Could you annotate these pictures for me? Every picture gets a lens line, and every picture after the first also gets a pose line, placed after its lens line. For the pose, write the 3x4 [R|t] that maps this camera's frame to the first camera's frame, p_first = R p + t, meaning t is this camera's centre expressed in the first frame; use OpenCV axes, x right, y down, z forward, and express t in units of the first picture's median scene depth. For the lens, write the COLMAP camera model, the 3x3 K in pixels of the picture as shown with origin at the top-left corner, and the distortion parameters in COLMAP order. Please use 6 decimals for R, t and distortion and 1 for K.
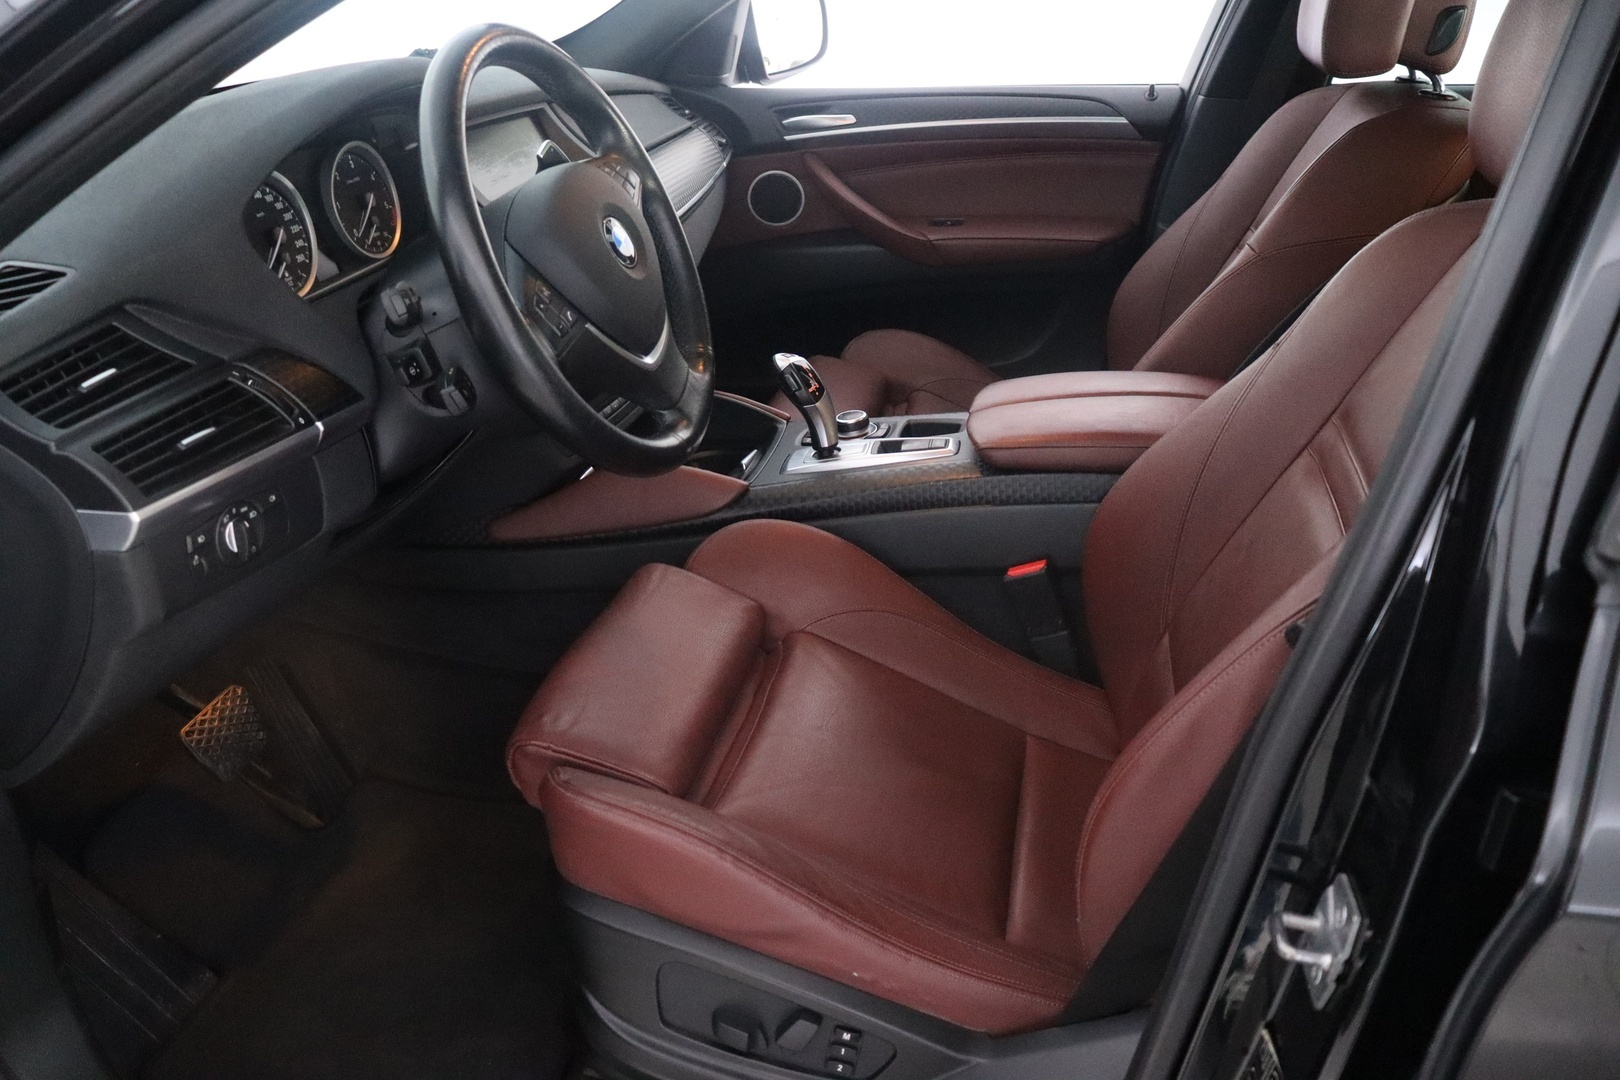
lens RADIAL K [[1407.4, 0, 810.0], [0, 1407.4, 540.0], [0, 0, 1]] dist [-0.166835, 0.125145]
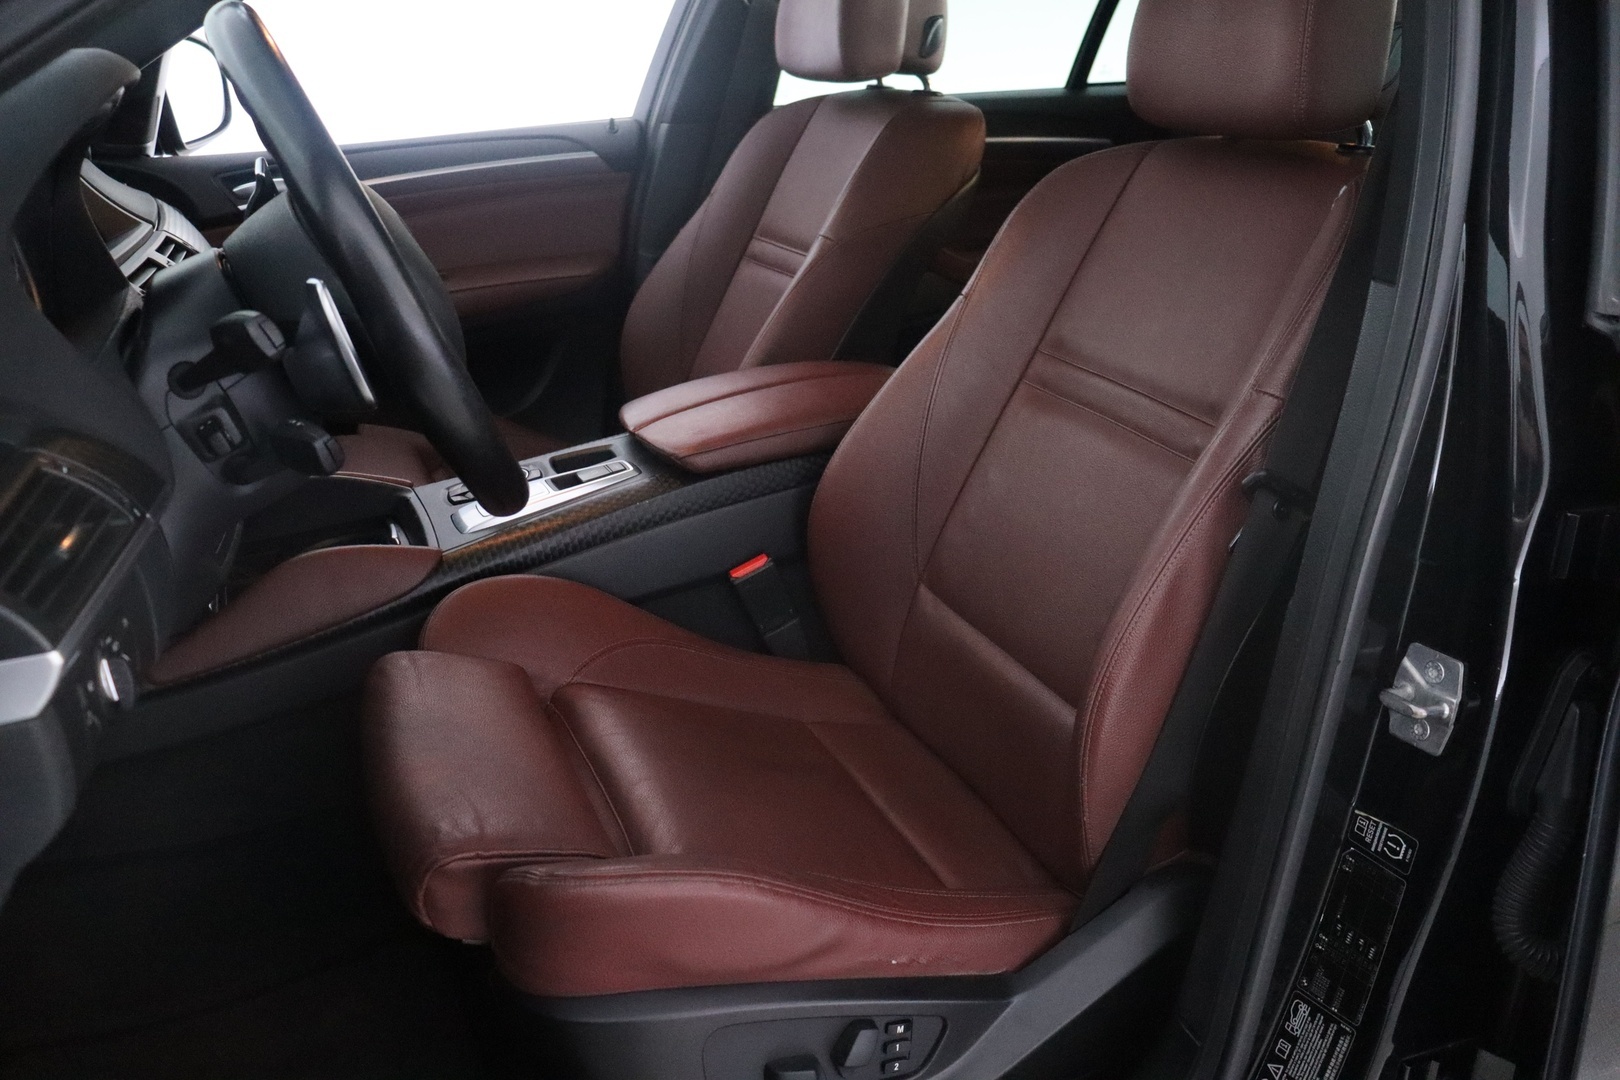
lens RADIAL K [[1407.4, 0, 810.0], [0, 1407.4, 540.0], [0, 0, 1]] dist [-0.166835, 0.125145]
pose [[0.798246, -0.204430, 0.566579, -0.358394], [0.248882, 0.968533, -0.001187, 0.013287], [-0.548508, 0.141959, 0.824006, 0.146611]]
